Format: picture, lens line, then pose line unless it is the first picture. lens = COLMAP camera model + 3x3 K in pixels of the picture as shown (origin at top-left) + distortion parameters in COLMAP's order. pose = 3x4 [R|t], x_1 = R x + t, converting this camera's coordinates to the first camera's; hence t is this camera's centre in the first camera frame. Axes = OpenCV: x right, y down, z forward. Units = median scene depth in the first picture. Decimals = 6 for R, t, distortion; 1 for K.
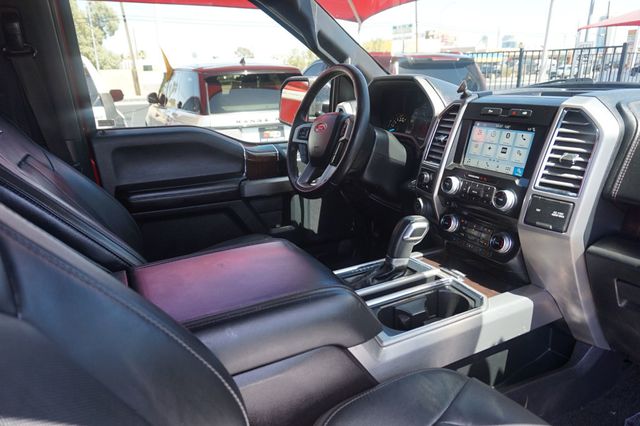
lens RADIAL K [[437.0, 0, 320.0], [0, 437.0, 213.0], [0, 0, 1]] dist [-0.006991, 0.001755]
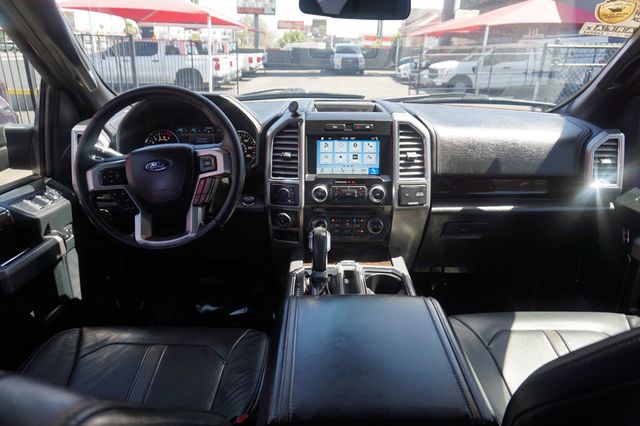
lens RADIAL K [[434.3, 0, 320.9], [0, 434.3, 216.8], [0, 0, 1]] dist [0.002261, -0.001263]
pose [[0.439658, -0.280749, 0.853159, -0.763853], [0.242362, 0.951739, 0.188292, -0.244332], [-0.864848, 0.123989, 0.486482, 0.500969]]
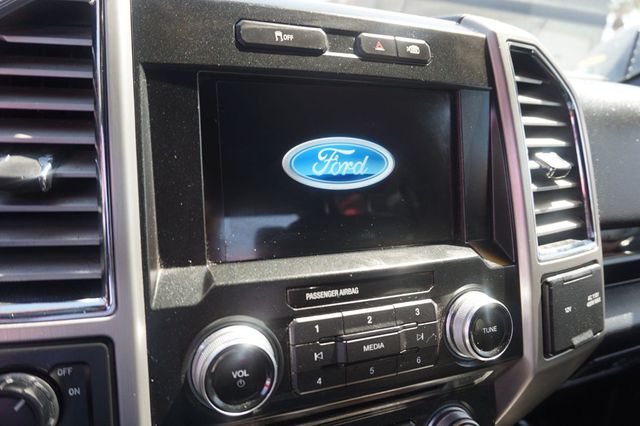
lens RADIAL K [[434.3, 0, 320.9], [0, 434.3, 216.8], [0, 0, 1]] dist [0.002261, -0.001263]
pose [[0.072065, -0.237029, 0.968826, 0.124185], [0.238141, 0.947347, 0.214060, -0.190950], [-0.968553, 0.215291, 0.124717, 1.018631]]
